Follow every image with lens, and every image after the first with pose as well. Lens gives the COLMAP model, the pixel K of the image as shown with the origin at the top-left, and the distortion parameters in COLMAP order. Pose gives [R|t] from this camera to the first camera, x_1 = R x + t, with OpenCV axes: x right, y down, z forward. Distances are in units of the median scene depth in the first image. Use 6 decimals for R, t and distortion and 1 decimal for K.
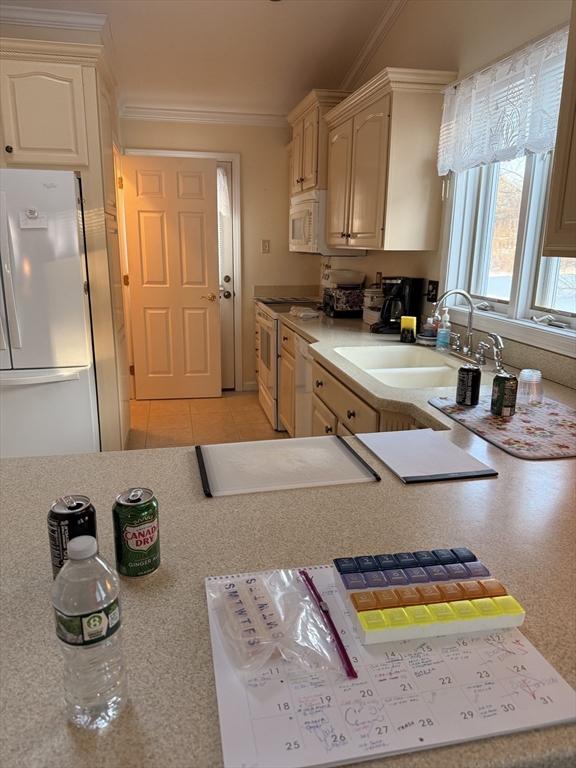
lens RADIAL K [[543.0, 0, 288.2], [0, 543.0, 384.9], [0, 0, 1]] dist [0.012267, -0.009023]
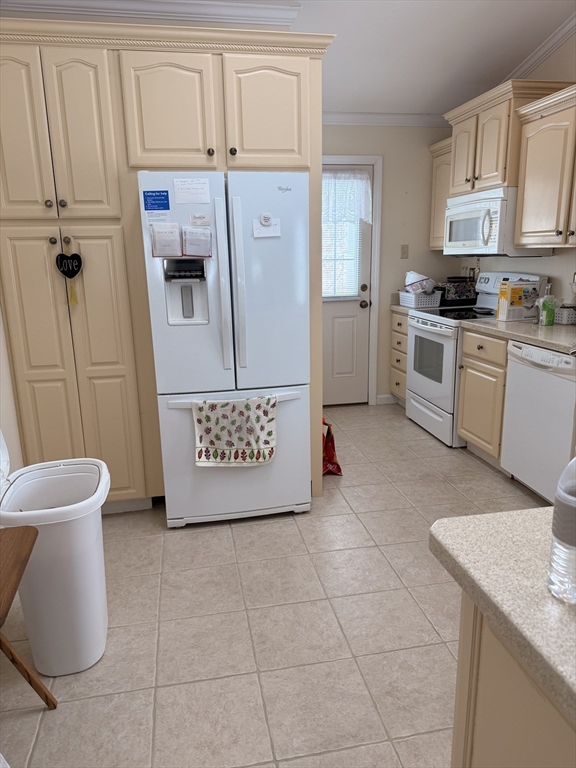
lens RADIAL K [[543.0, 0, 288.5], [0, 543.0, 383.7], [0, 0, 1]] dist [0.012267, -0.009023]
pose [[0.998792, -0.044002, 0.021856, -0.368745], [0.044486, 0.998764, -0.022177, -0.016073], [-0.020853, 0.023122, 0.999515, 0.078578]]
